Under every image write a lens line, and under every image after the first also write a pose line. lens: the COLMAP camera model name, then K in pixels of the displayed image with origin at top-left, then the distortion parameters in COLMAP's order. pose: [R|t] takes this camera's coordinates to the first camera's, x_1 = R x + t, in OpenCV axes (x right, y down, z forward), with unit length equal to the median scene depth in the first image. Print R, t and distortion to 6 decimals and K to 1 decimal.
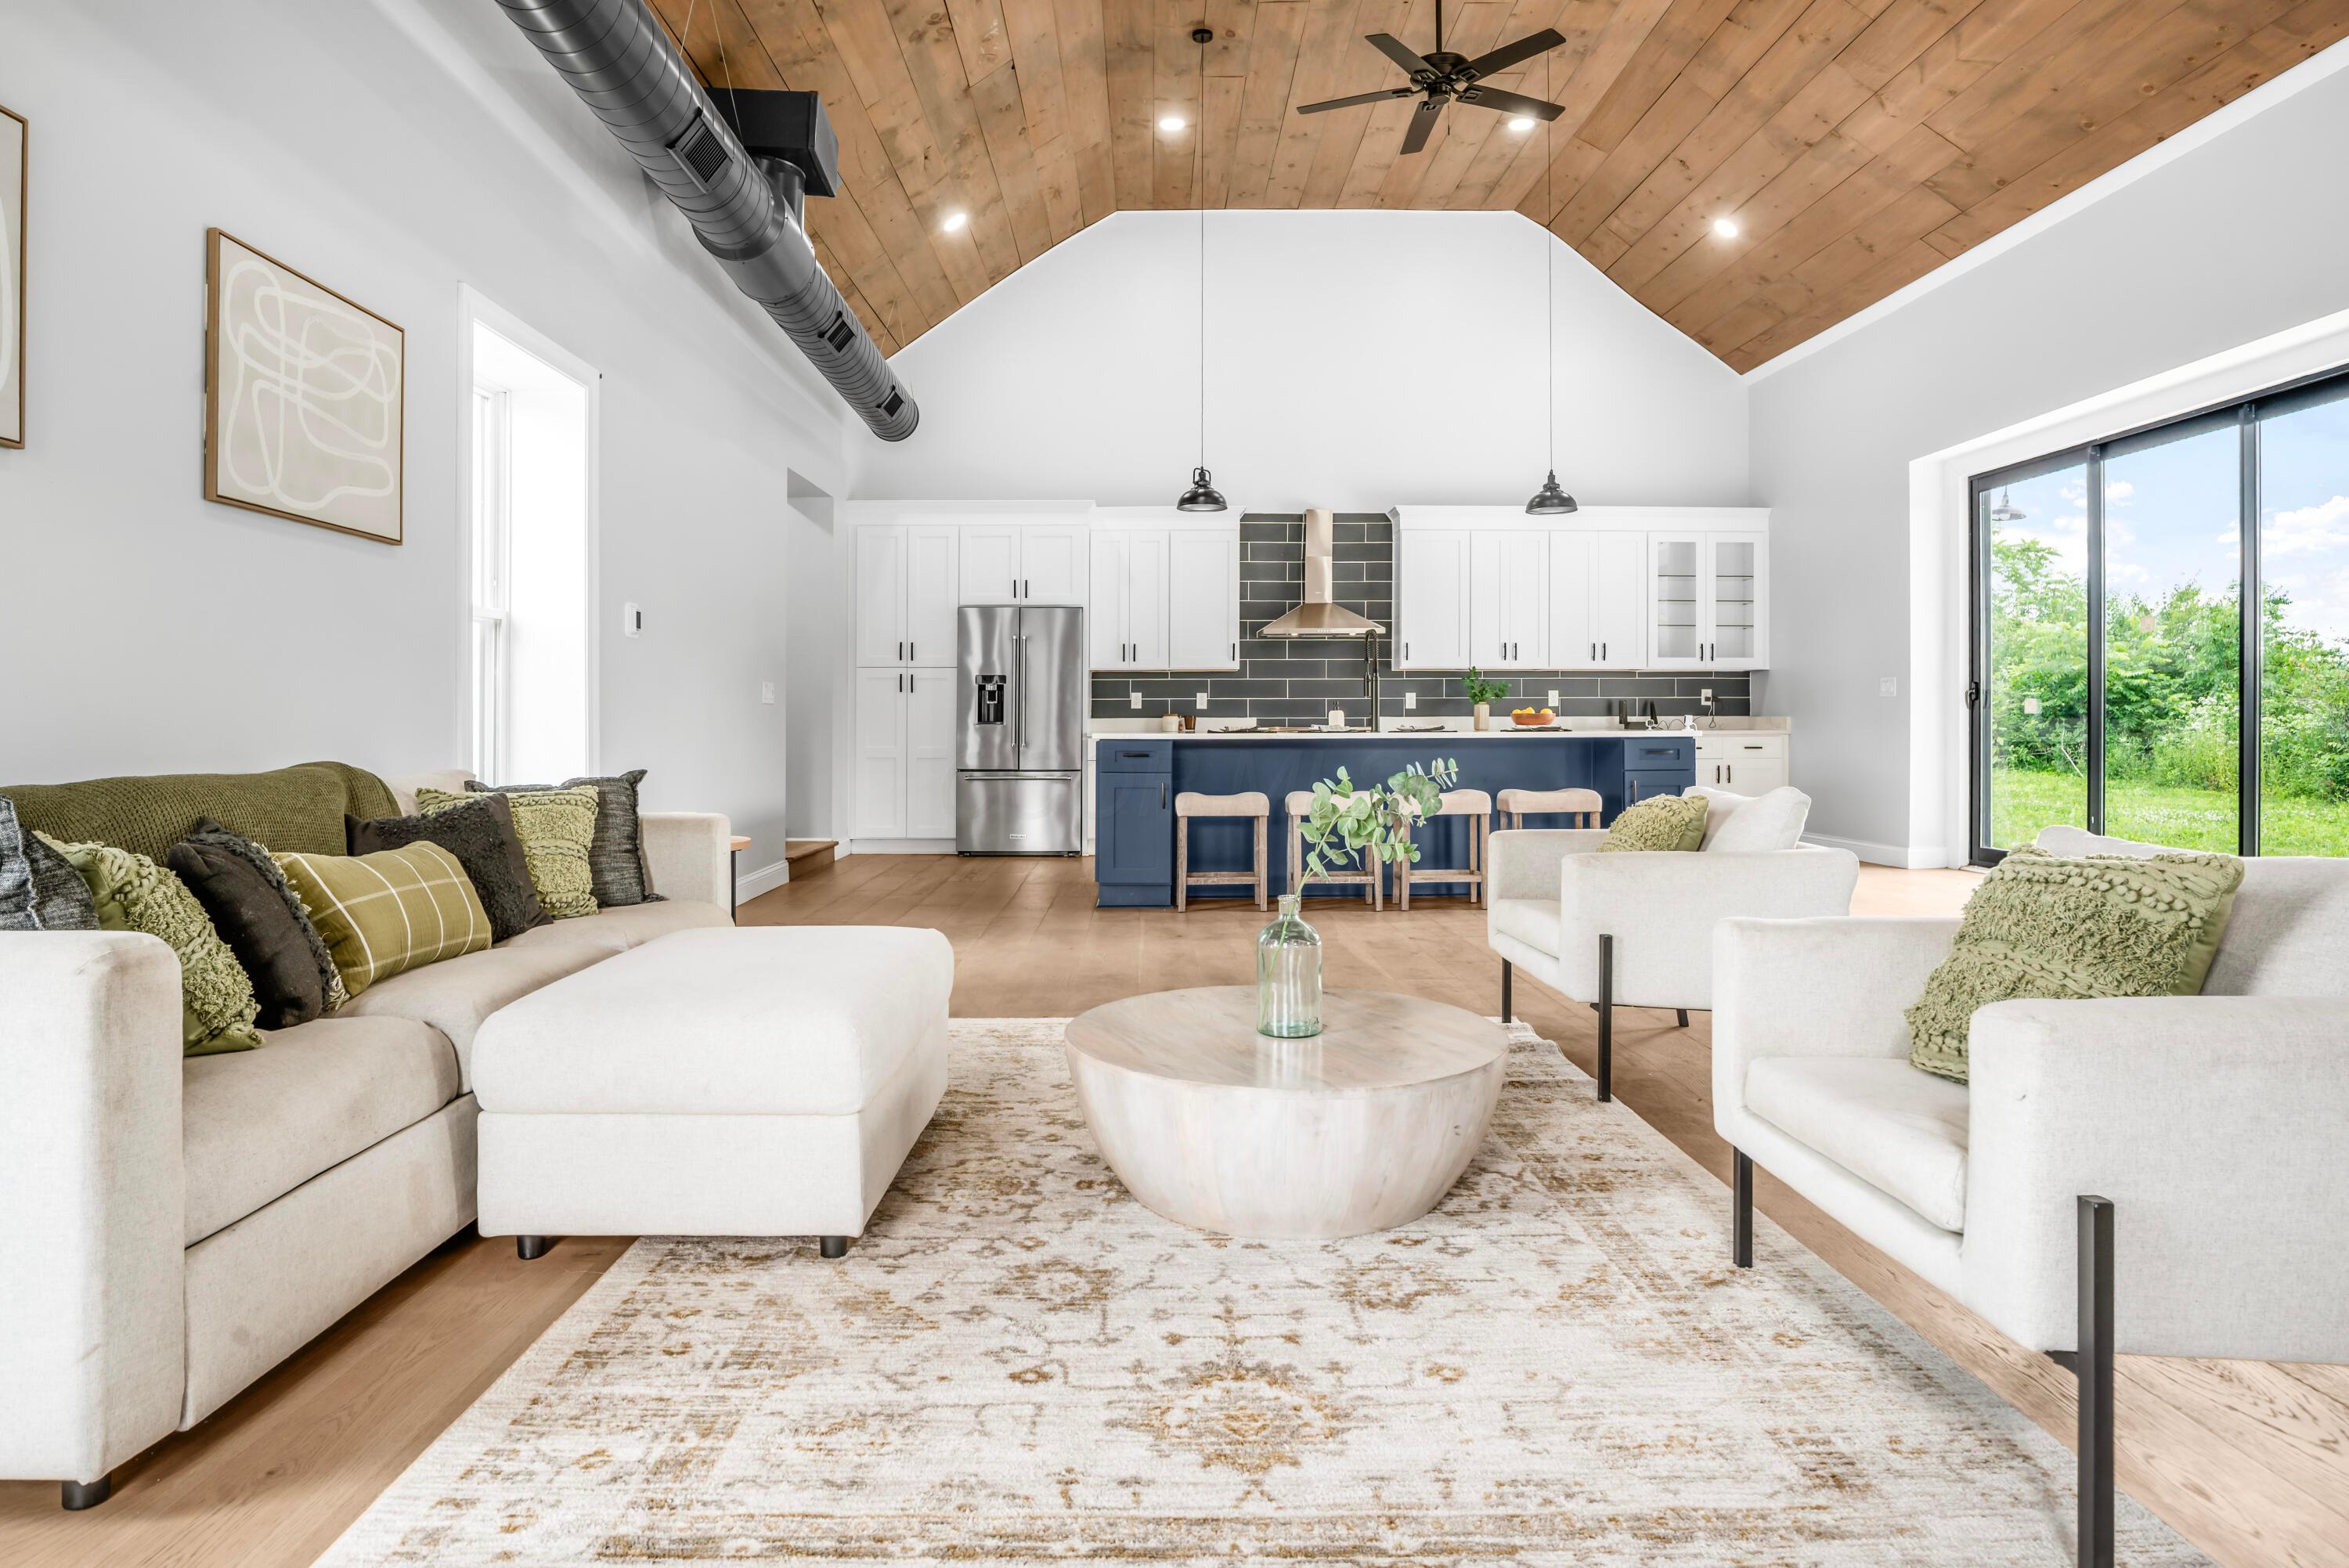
lens RADIAL K [[1290.1, 0, 1155.5], [0, 1290.1, 712.3], [0, 0, 1]] dist [-0.023963, 0.005551]
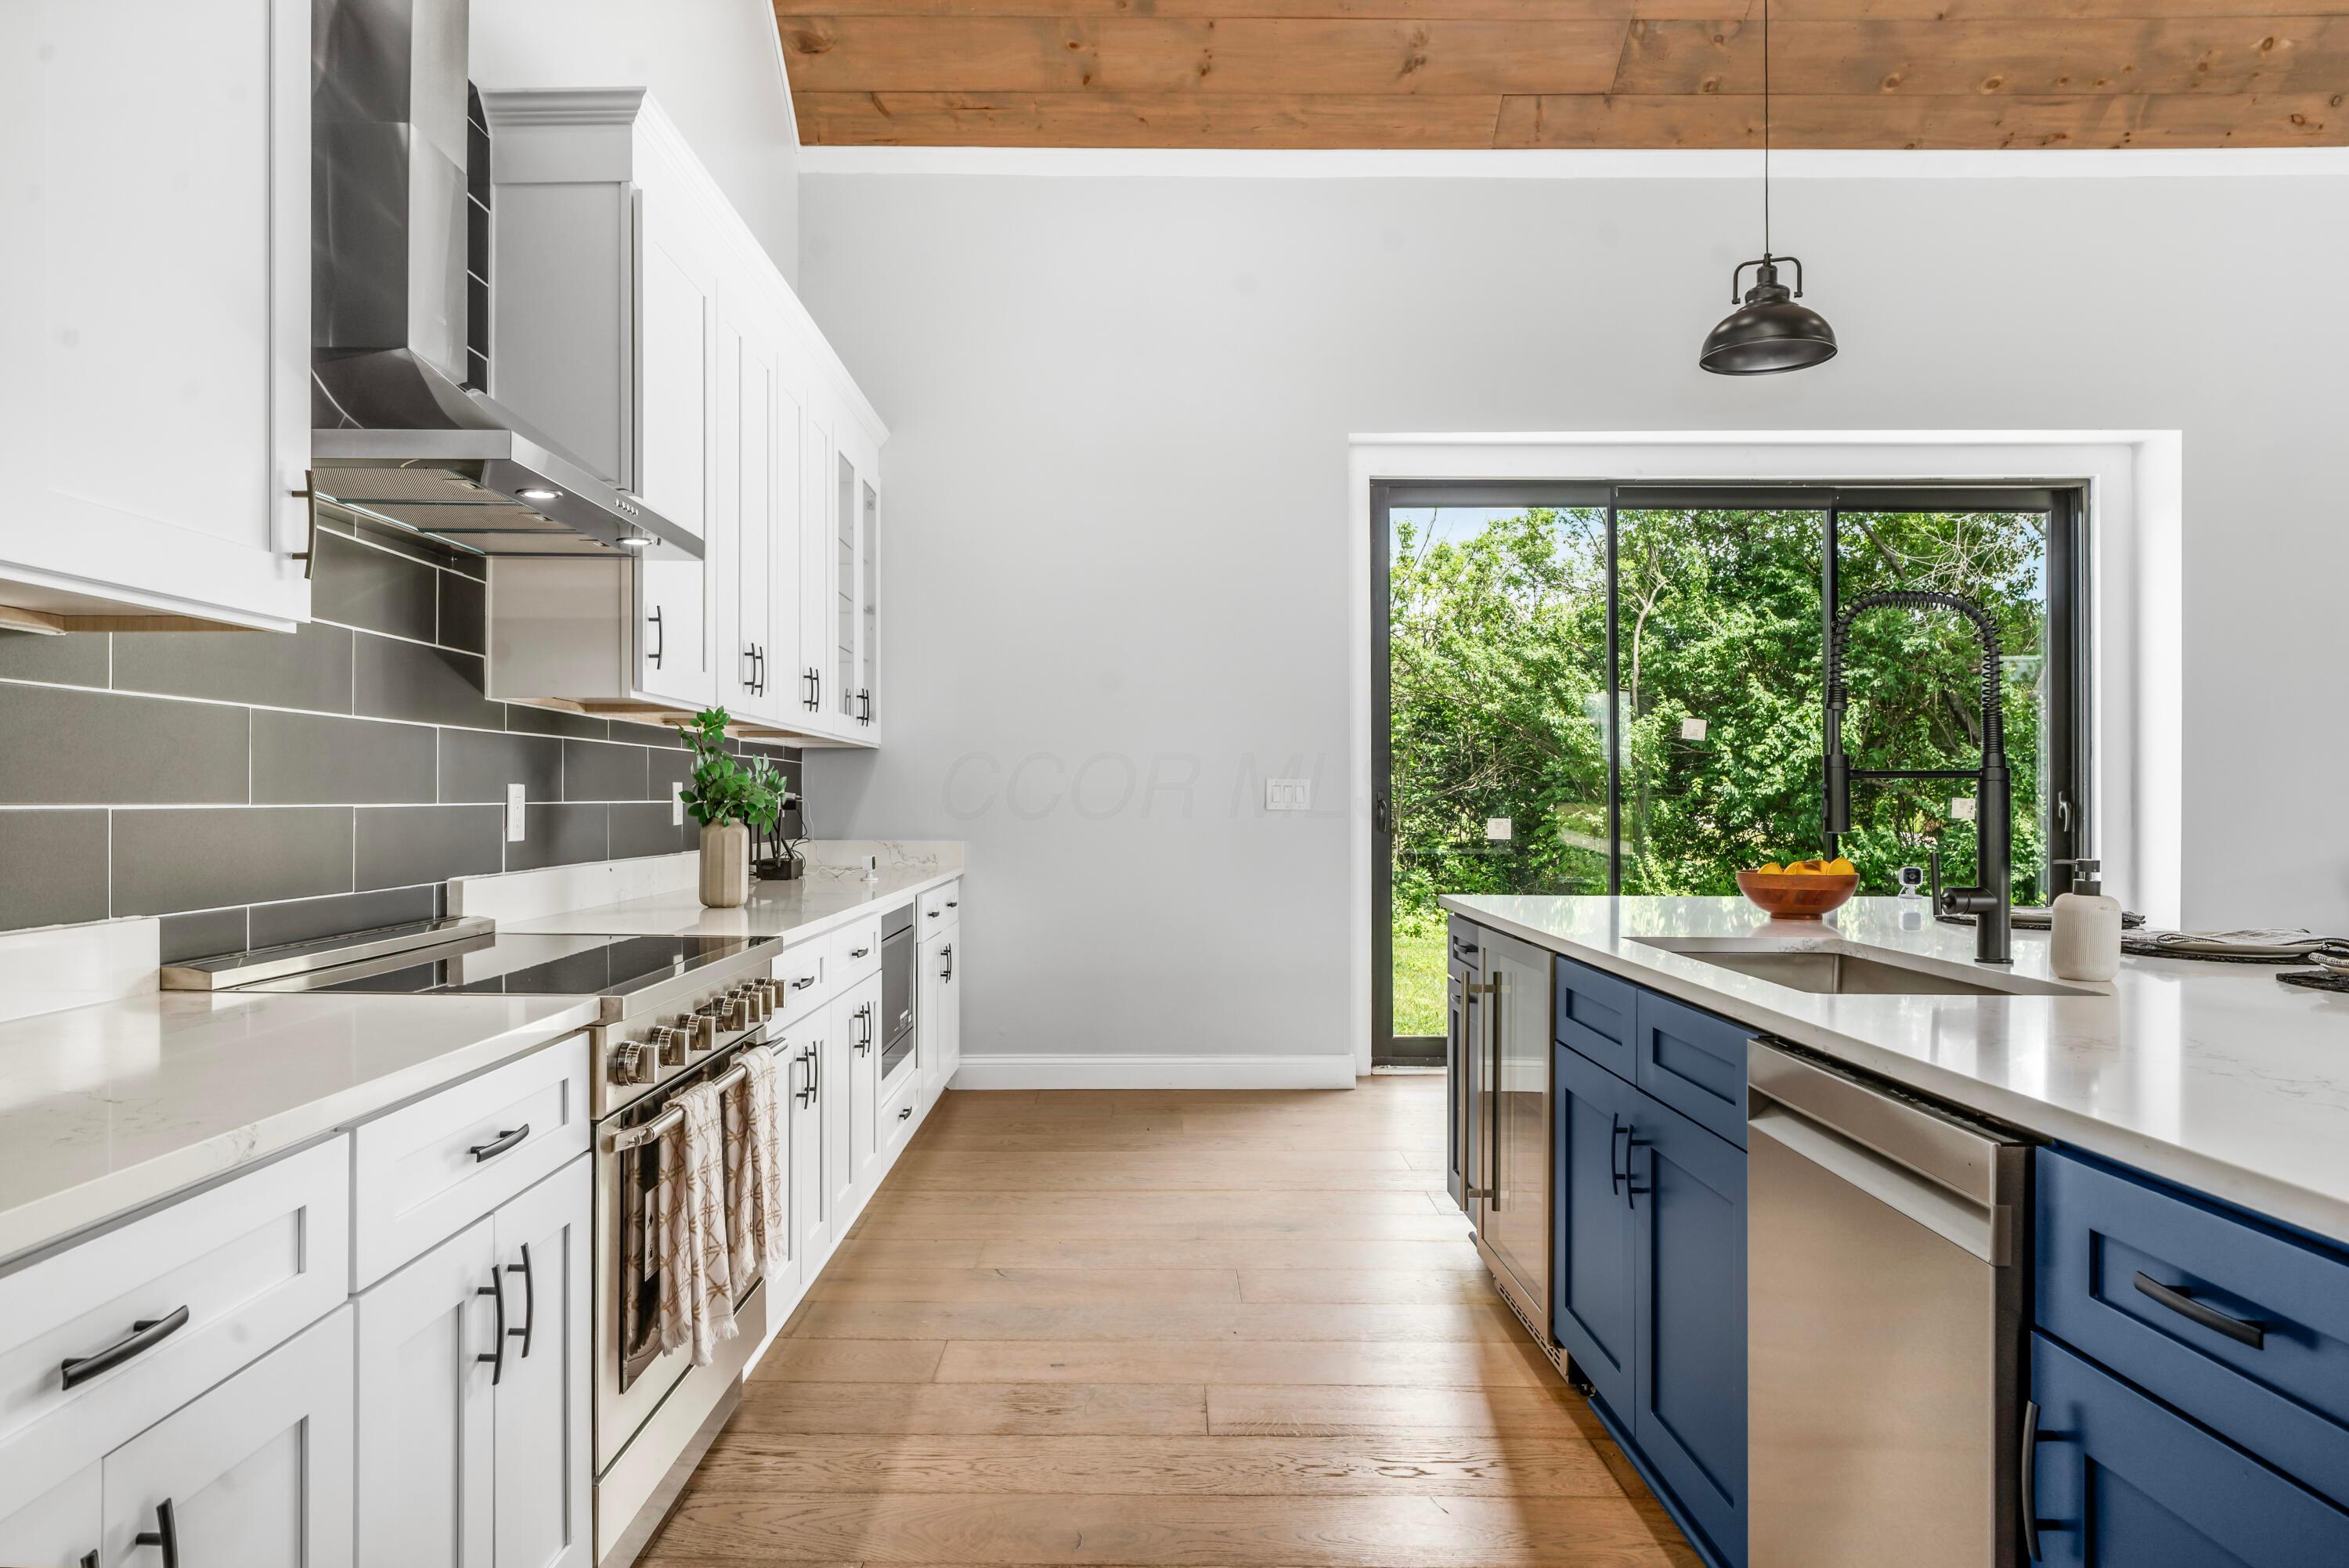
lens RADIAL K [[1545.2, 0, 1123.7], [0, 1545.2, 799.0], [0, 0, 1]] dist [-0.009413, -0.000633]
pose [[0.037936, 0.003879, 0.999273, -0.158816], [-0.010103, 0.999943, -0.003498, -0.014733], [-0.999229, -0.009963, 0.037973, 1.057875]]
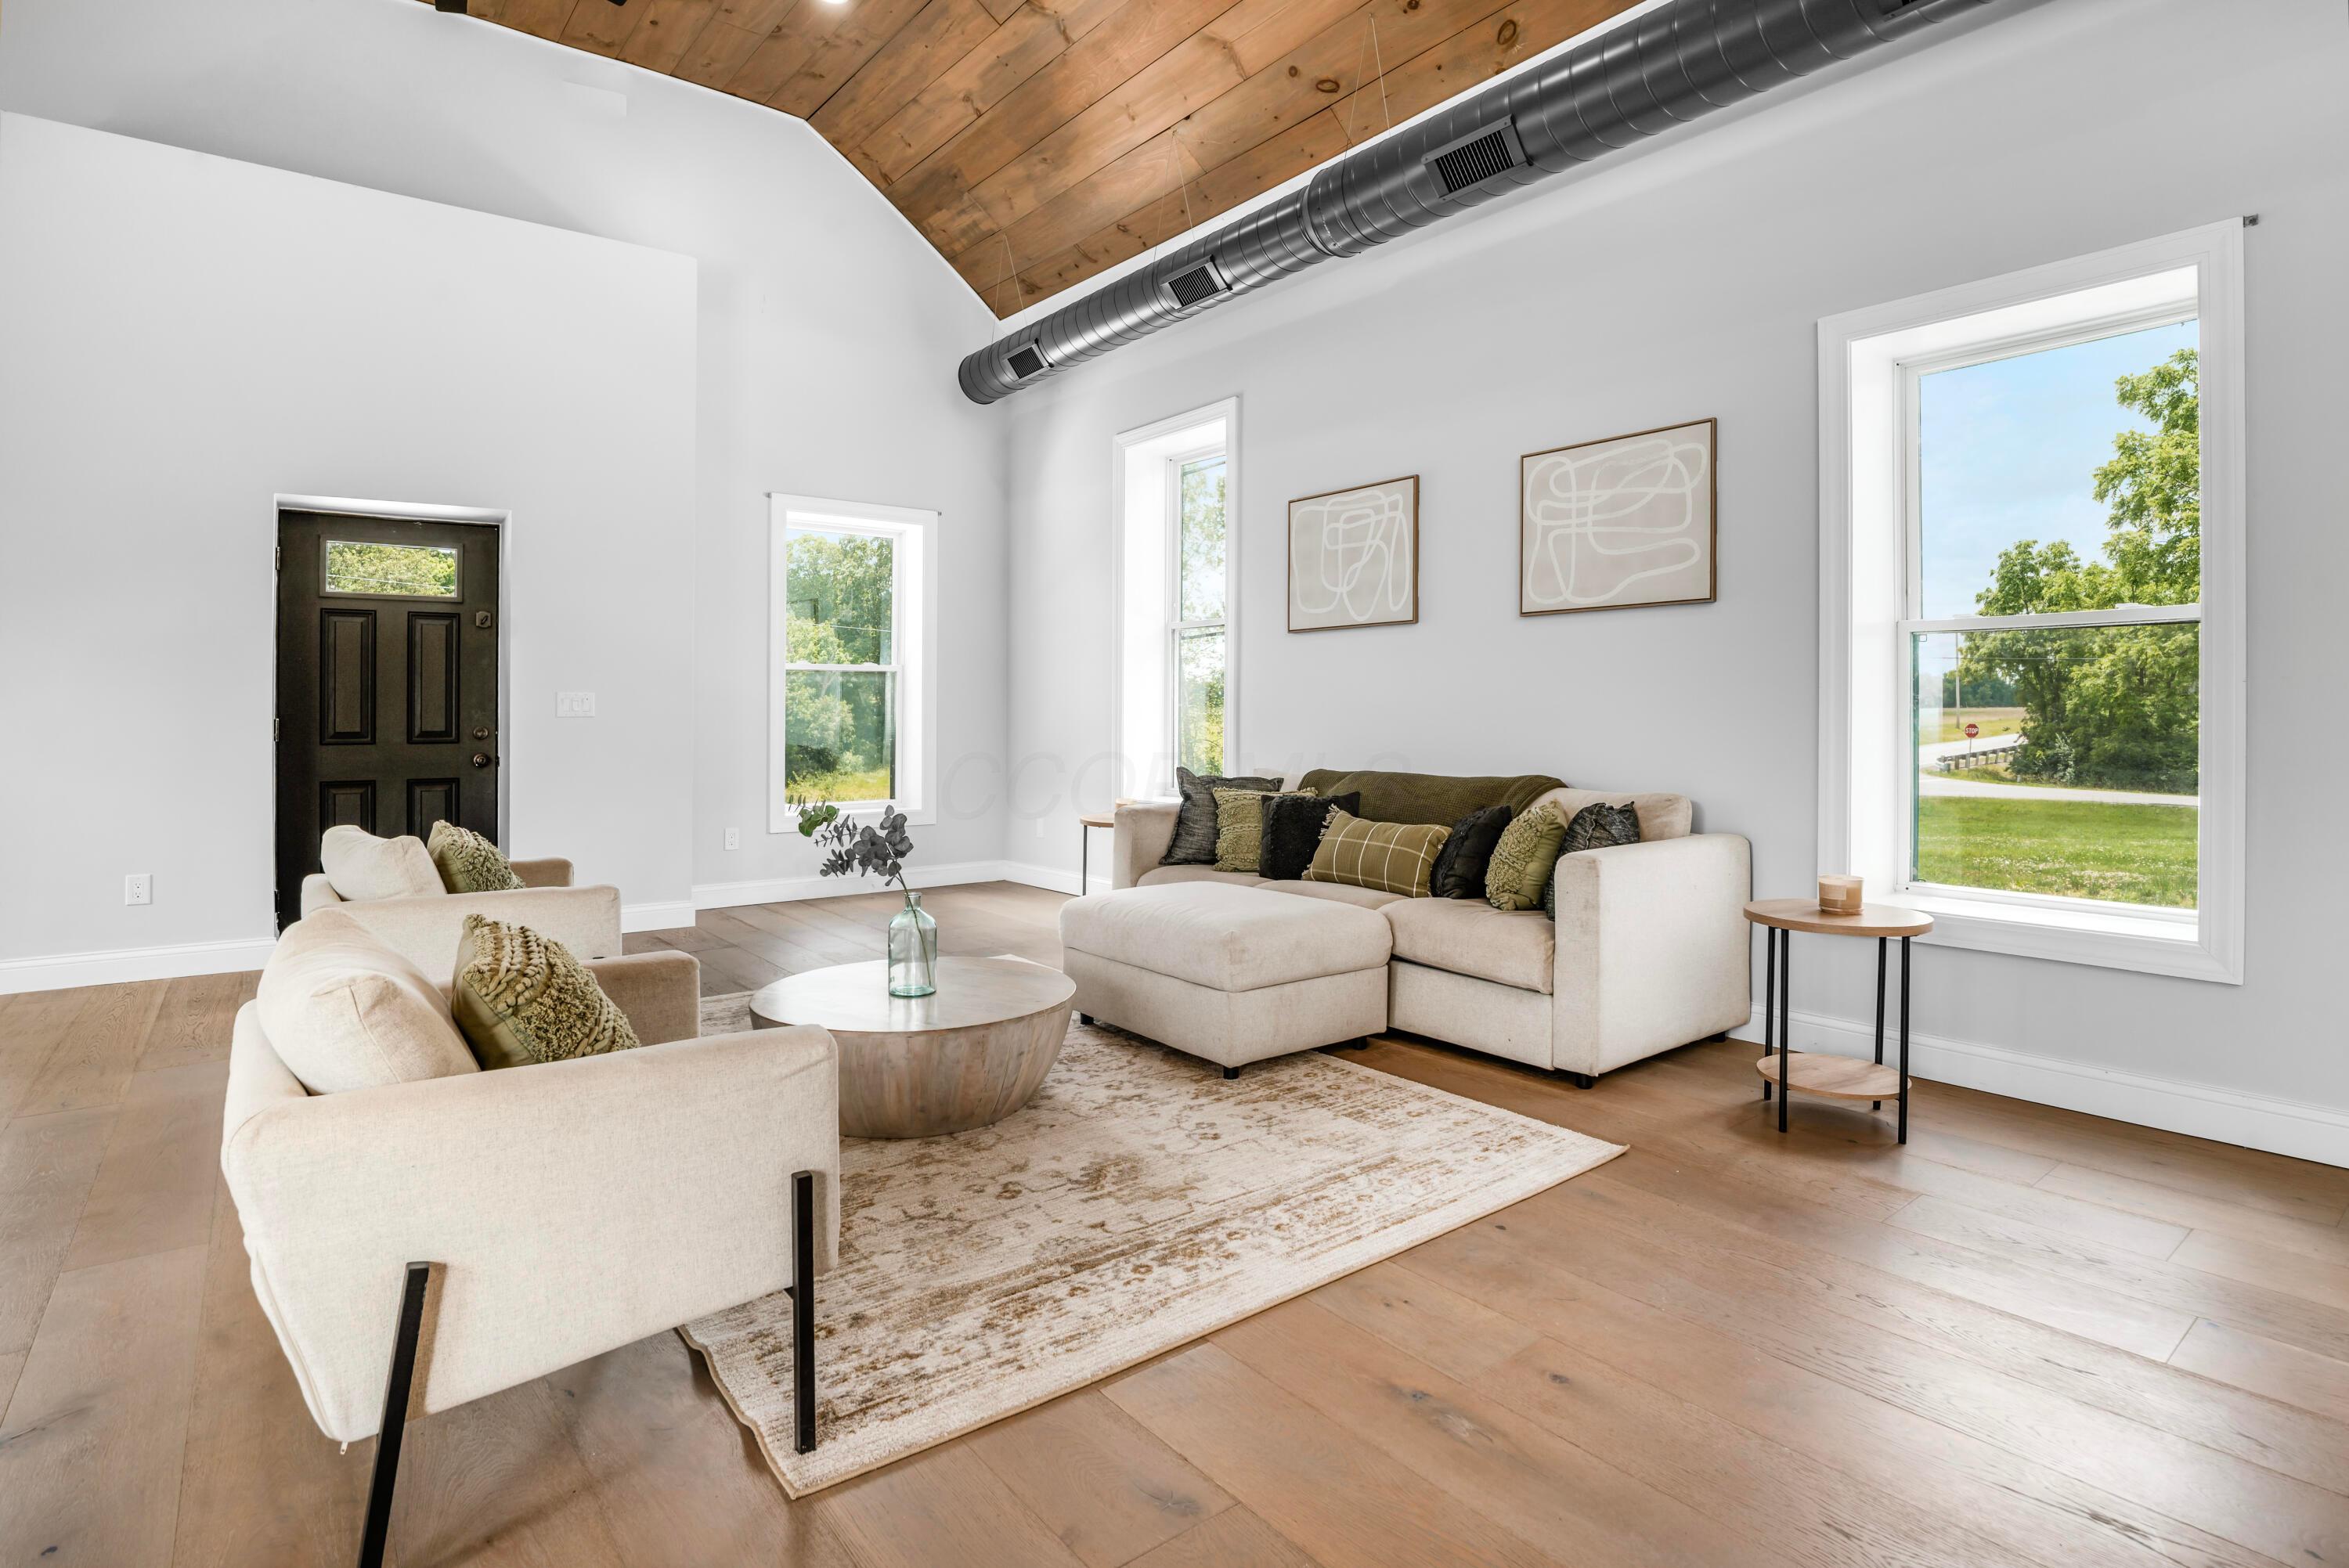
lens RADIAL K [[1211.7, 0, 1187.9], [0, 1211.7, 731.6], [0, 0, 1]] dist [-0.043478, 0.007422]
pose [[-0.788763, 0.007308, -0.614654, 0.207408], [0.004691, 0.999972, 0.005870, -0.009238], [0.614679, 0.001747, -0.788775, 0.696726]]
